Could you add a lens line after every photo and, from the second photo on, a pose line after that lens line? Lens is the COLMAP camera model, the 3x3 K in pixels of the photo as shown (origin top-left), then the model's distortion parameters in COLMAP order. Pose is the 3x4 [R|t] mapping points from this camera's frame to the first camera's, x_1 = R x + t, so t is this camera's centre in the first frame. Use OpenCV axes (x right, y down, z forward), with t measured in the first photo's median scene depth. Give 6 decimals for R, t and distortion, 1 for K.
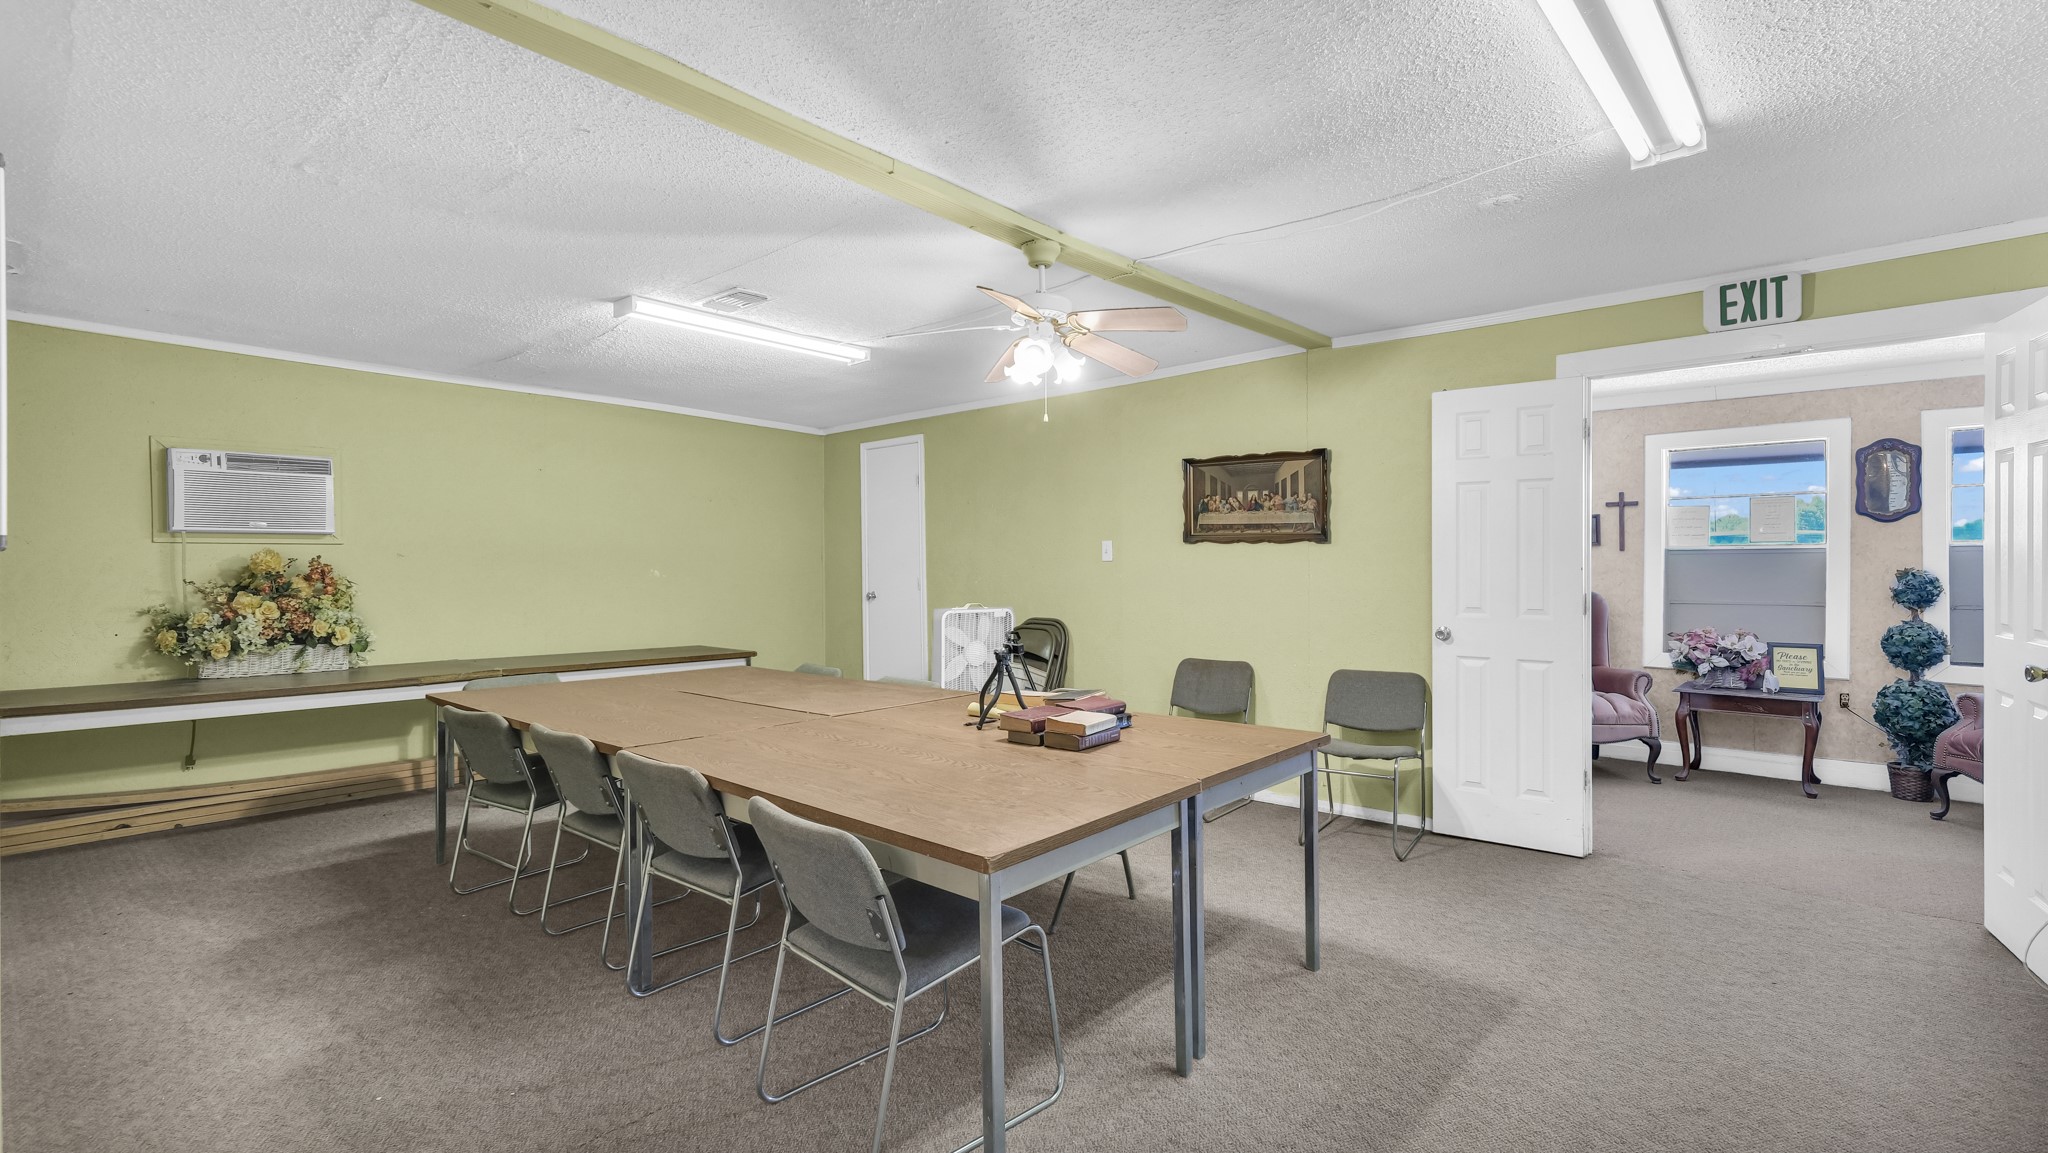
lens RADIAL K [[940.1, 0, 1027.6], [0, 940.1, 564.3], [0, 0, 1]] dist [0.016731, 0.000272]
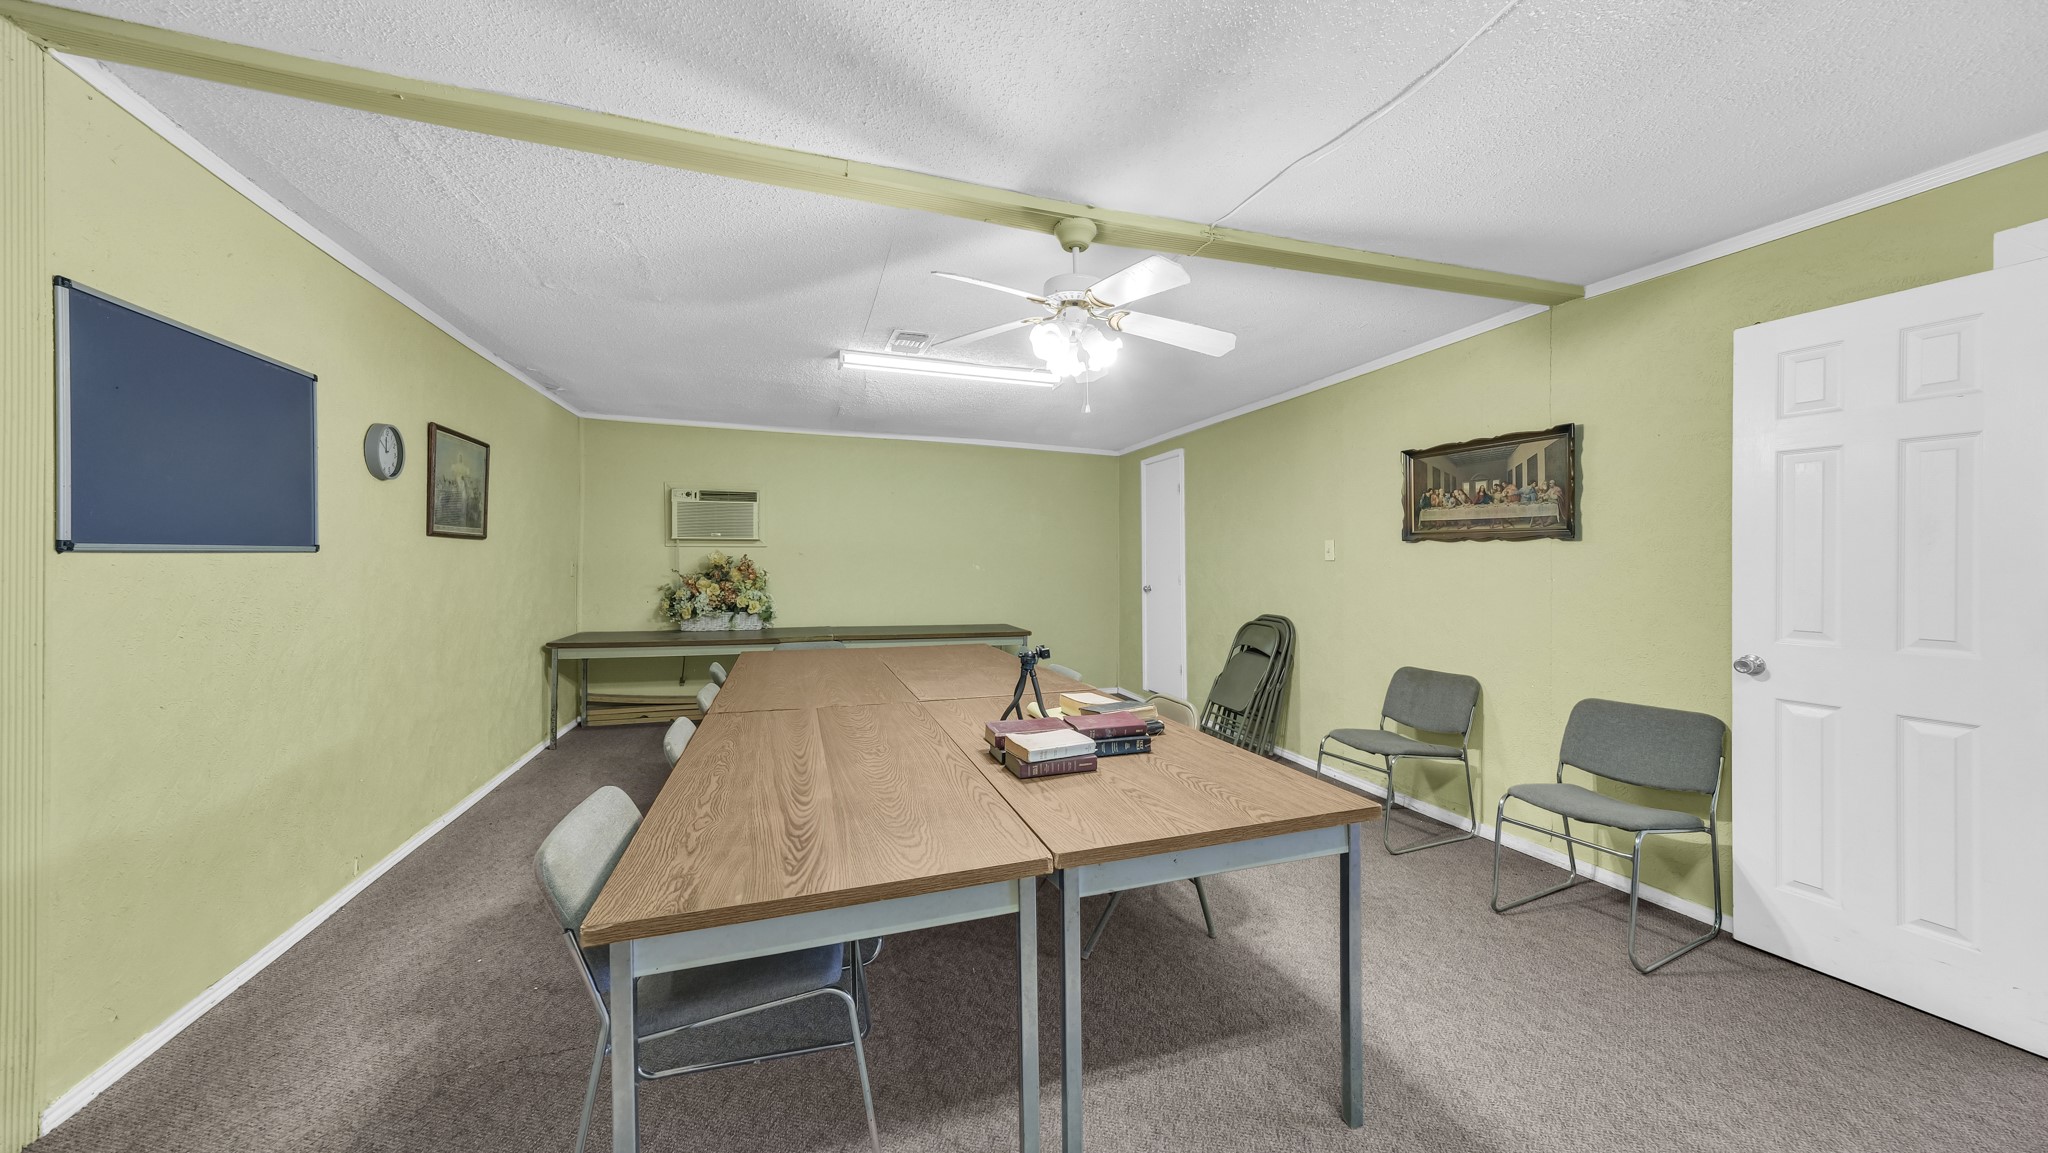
lens RADIAL K [[710.6, 0, 998.1], [0, 710.6, 561.3], [0, 0, 1]] dist [-0.000036, 0.002108]
pose [[0.863995, 0.005837, -0.503467, 0.201669], [-0.005670, 0.999982, 0.001865, -0.002821], [0.503469, 0.001244, 0.864012, 0.227484]]
